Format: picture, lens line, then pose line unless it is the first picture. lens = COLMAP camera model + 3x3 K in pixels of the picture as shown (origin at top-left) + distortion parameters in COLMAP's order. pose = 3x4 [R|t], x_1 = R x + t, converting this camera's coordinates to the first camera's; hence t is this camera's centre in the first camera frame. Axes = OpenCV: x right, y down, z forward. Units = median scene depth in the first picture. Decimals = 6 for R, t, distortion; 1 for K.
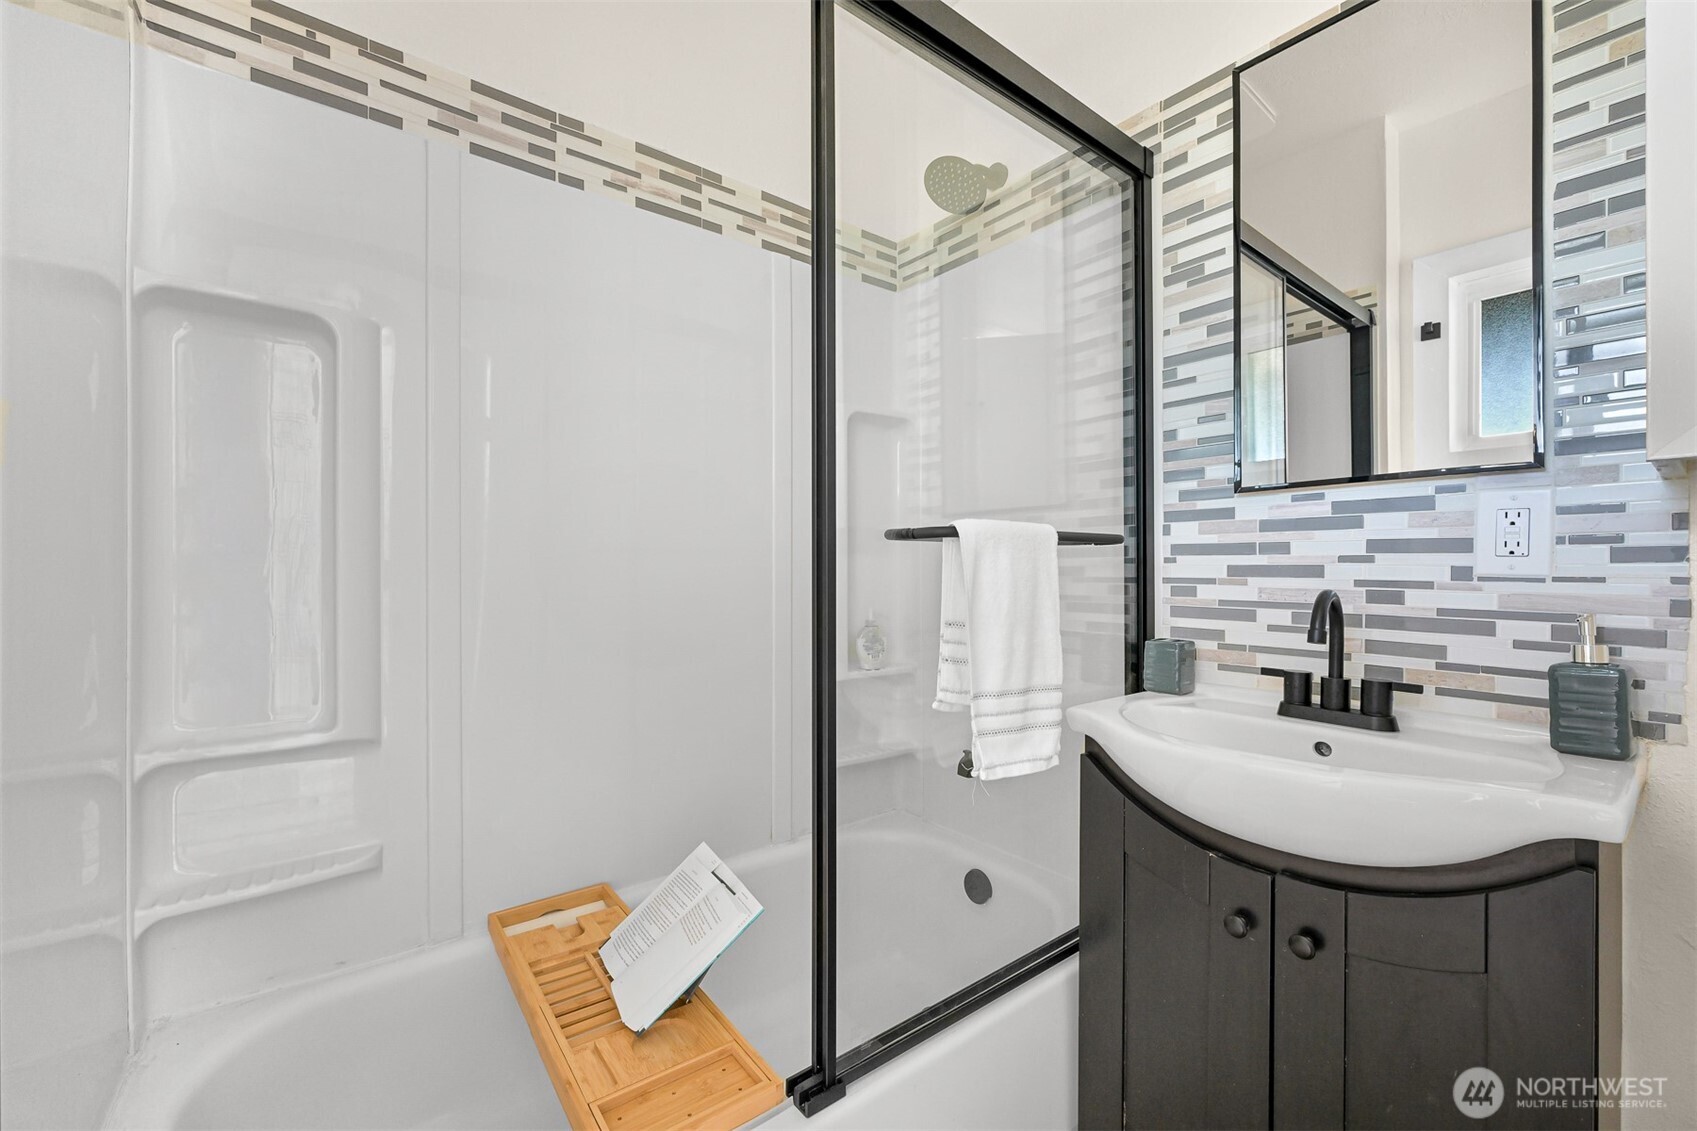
lens RADIAL K [[676.2, 0, 848.3], [0, 676.2, 569.8], [0, 0, 1]] dist [-0.001257, 0.000622]
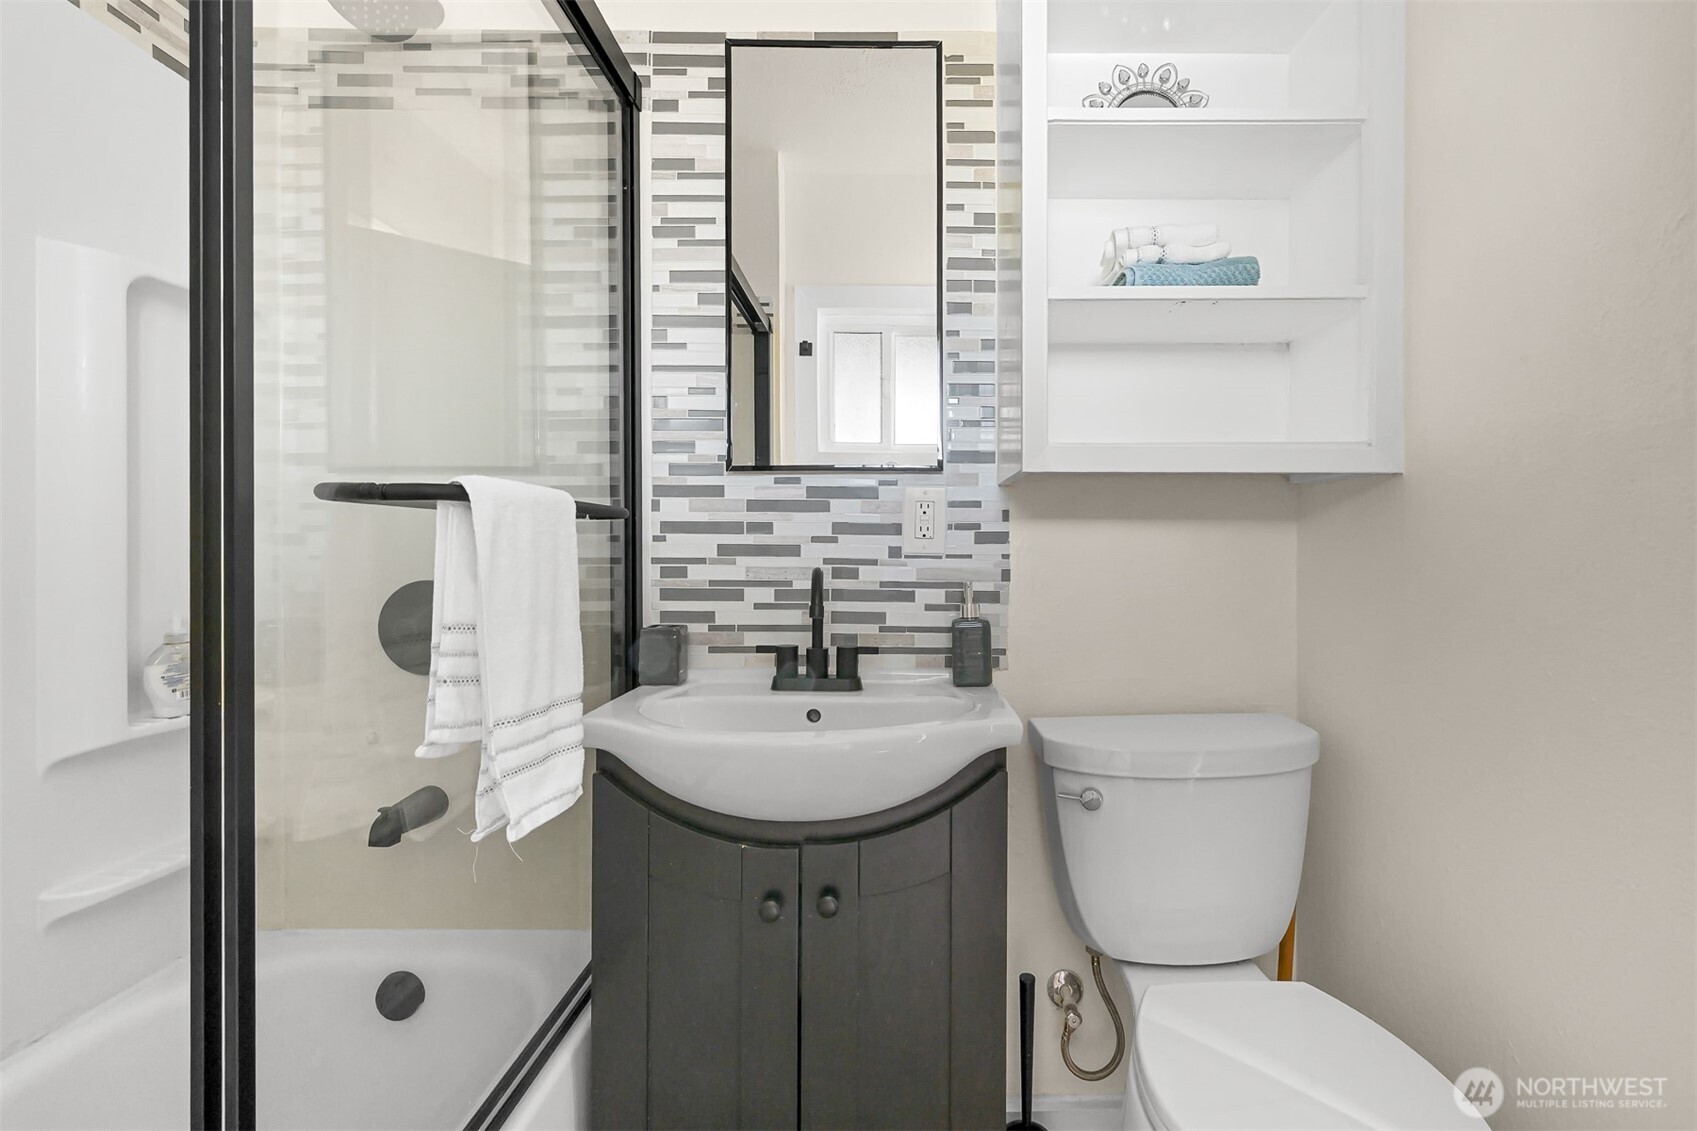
lens RADIAL K [[739.2, 0, 849.1], [0, 739.2, 550.3], [0, 0, 1]] dist [-0.002537, 0.000182]
pose [[0.621980, 0.000048, 0.783033, -0.161240], [-0.000079, 1.000000, 0.000002, 0.001724], [-0.783033, -0.000063, 0.621980, 0.196700]]
